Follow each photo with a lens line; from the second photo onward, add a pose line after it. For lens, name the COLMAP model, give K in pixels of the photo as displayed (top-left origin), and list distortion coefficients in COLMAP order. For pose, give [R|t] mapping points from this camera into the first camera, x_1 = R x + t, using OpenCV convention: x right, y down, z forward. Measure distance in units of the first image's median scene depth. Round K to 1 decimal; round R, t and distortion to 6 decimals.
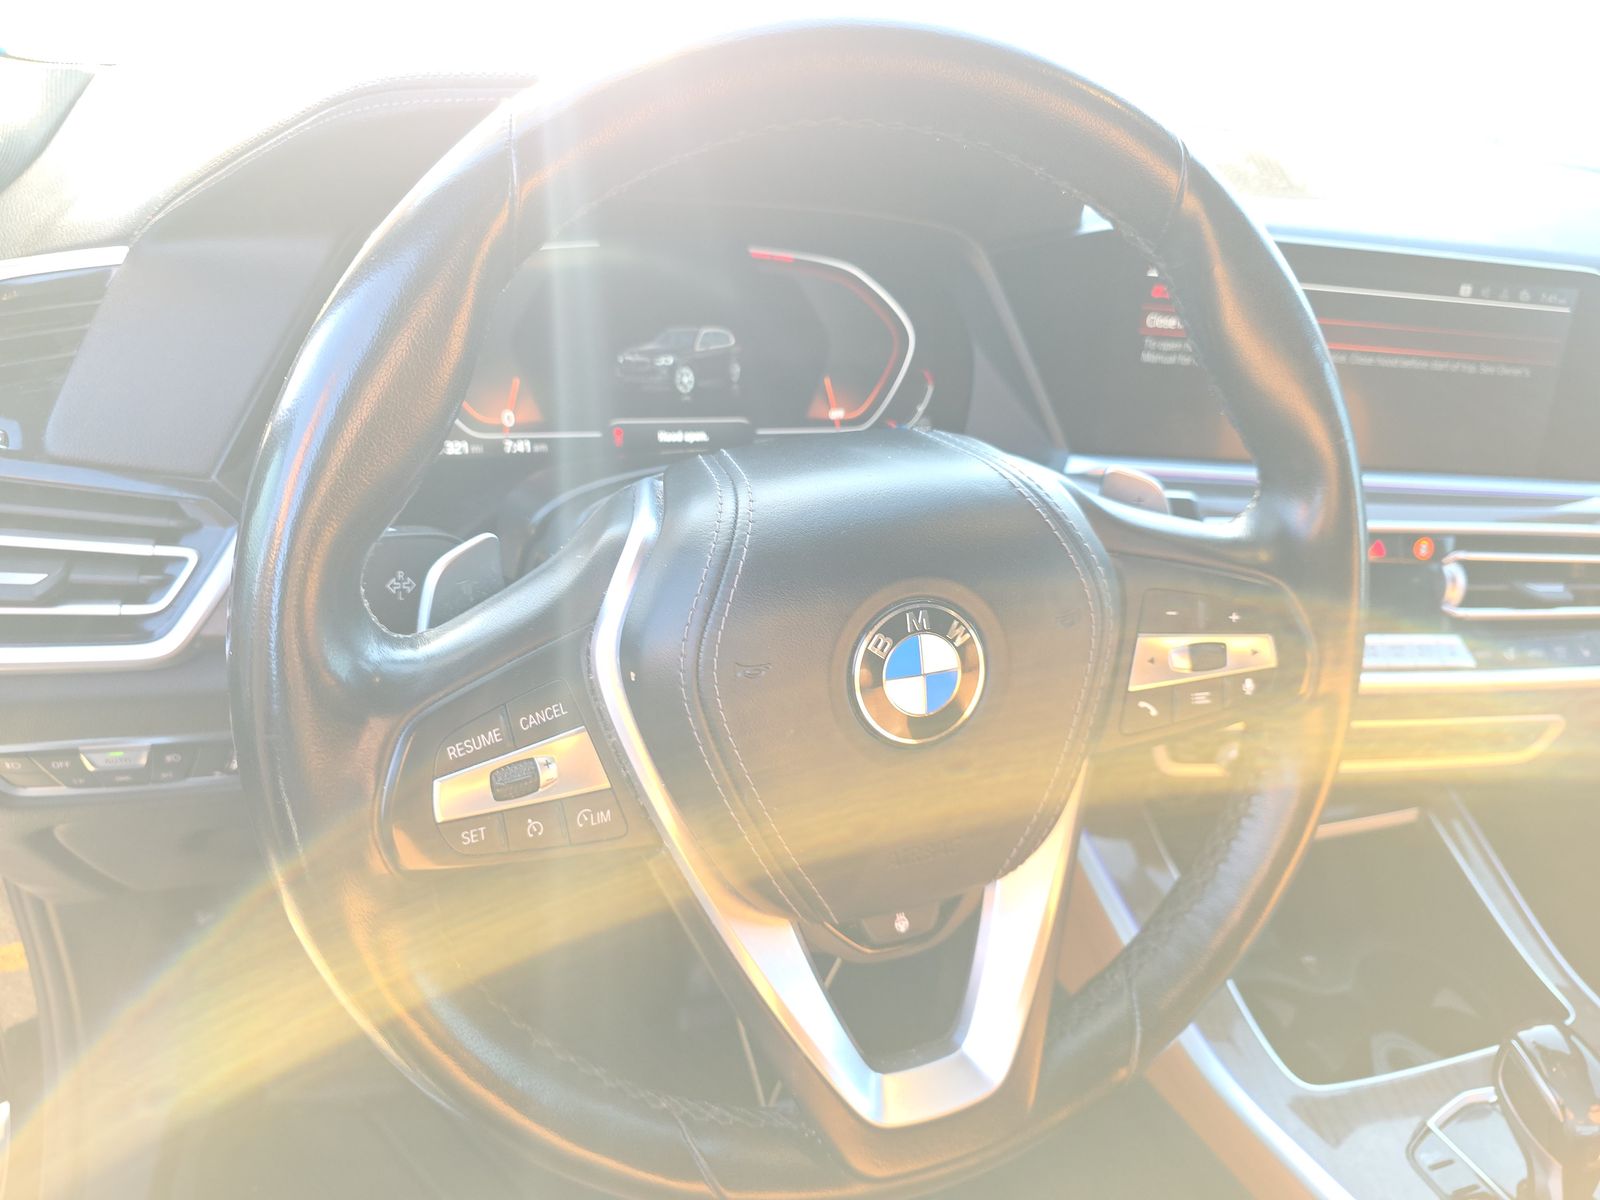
lens RADIAL K [[1064.9, 0, 797.9], [0, 1064.9, 620.0], [0, 0, 1]] dist [-0.004590, -0.004384]
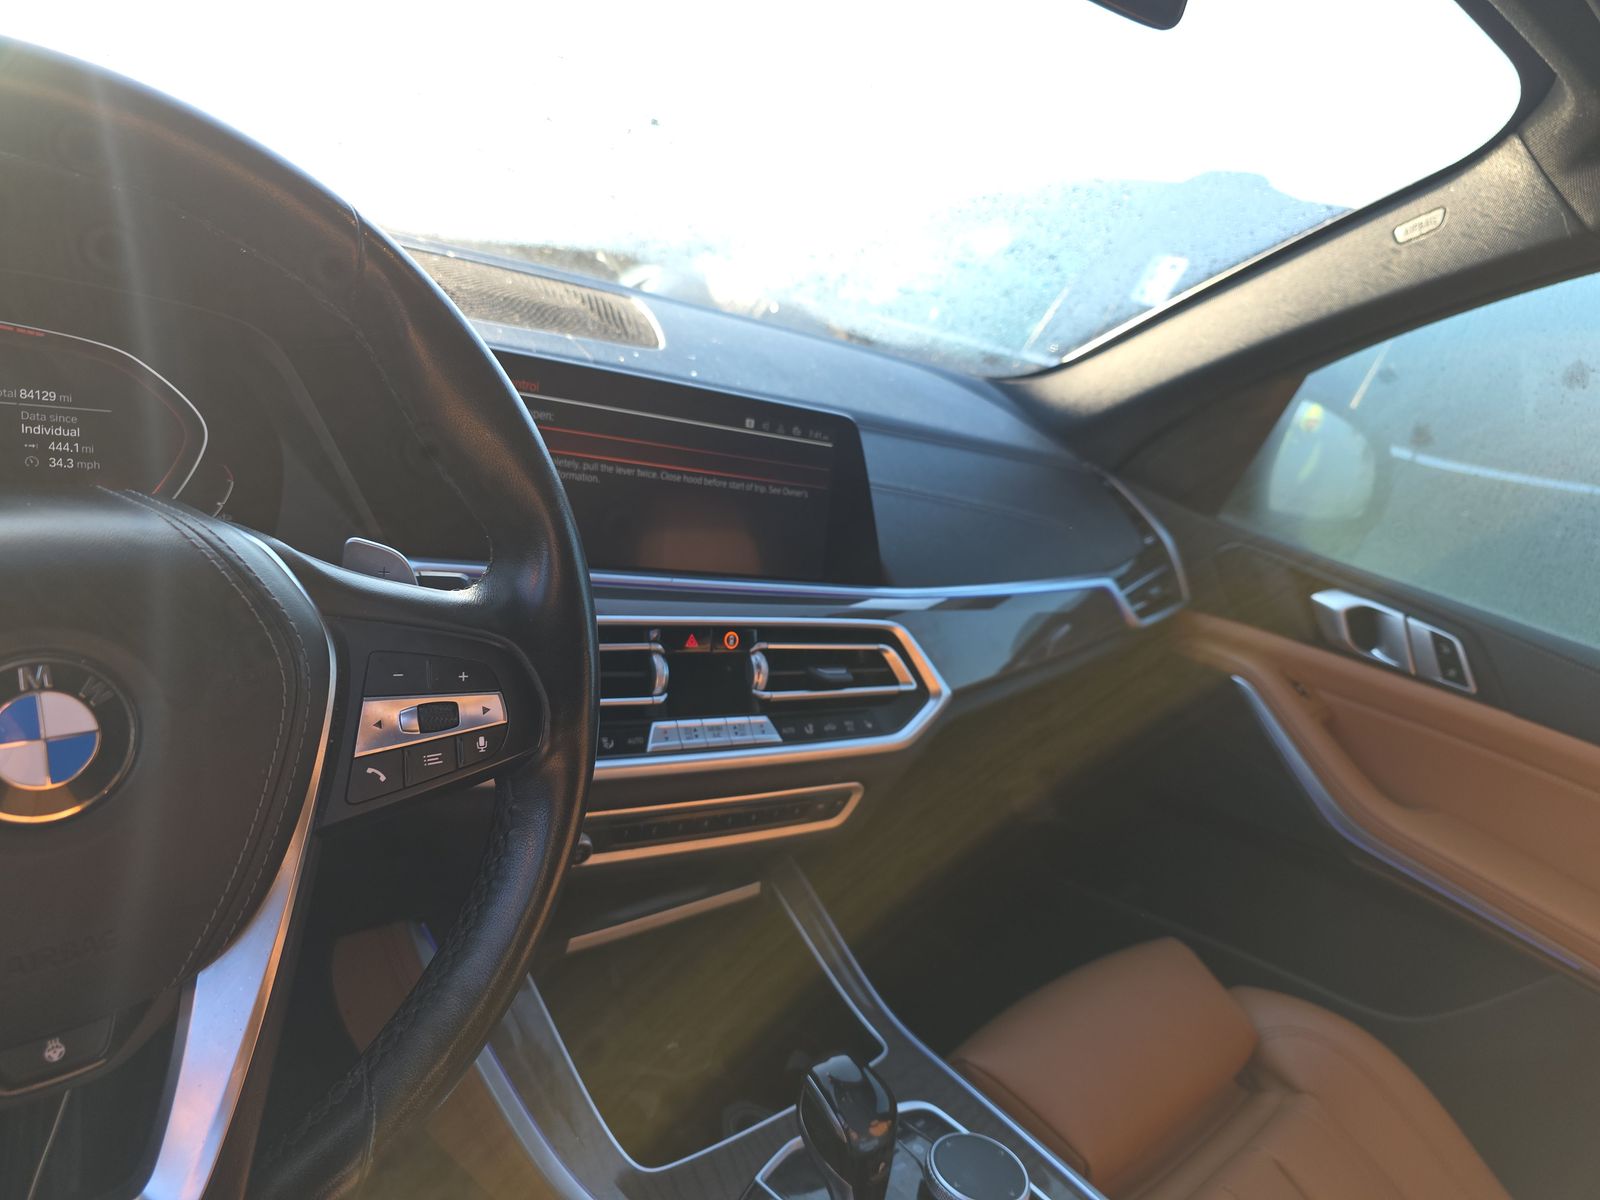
lens RADIAL K [[1056.5, 0, 800.0], [0, 1056.5, 600.0], [0, 0, 1]] dist [0.033620, -0.037763]
pose [[0.895551, -0.005103, 0.444930, 0.153037], [0.078720, 0.985979, -0.147138, 0.062411], [-0.437941, 0.166794, 0.883395, -0.035600]]
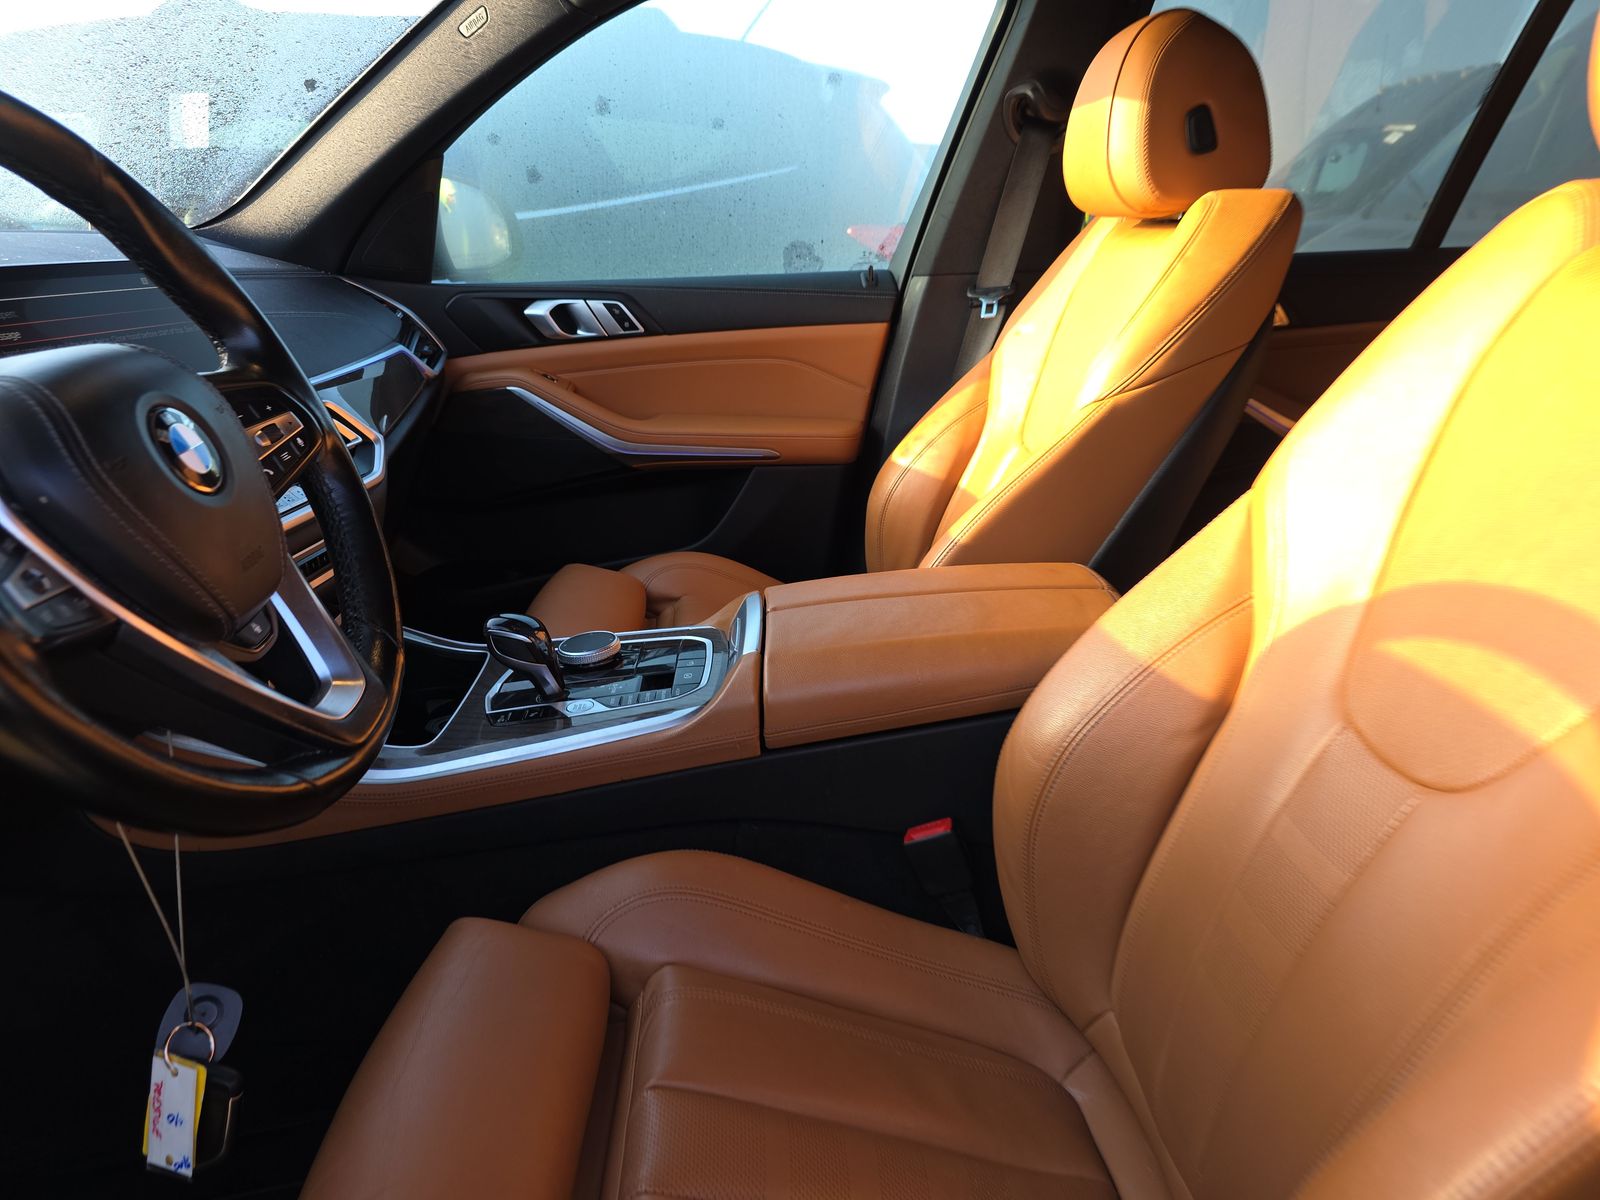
lens RADIAL K [[1064.9, 0, 797.9], [0, 1064.9, 620.0], [0, 0, 1]] dist [-0.004590, -0.004384]
pose [[0.276045, -0.438618, 0.855227, -0.603722], [0.537594, 0.808058, 0.240904, 0.197751], [-0.796738, 0.393265, 0.458859, -0.207804]]
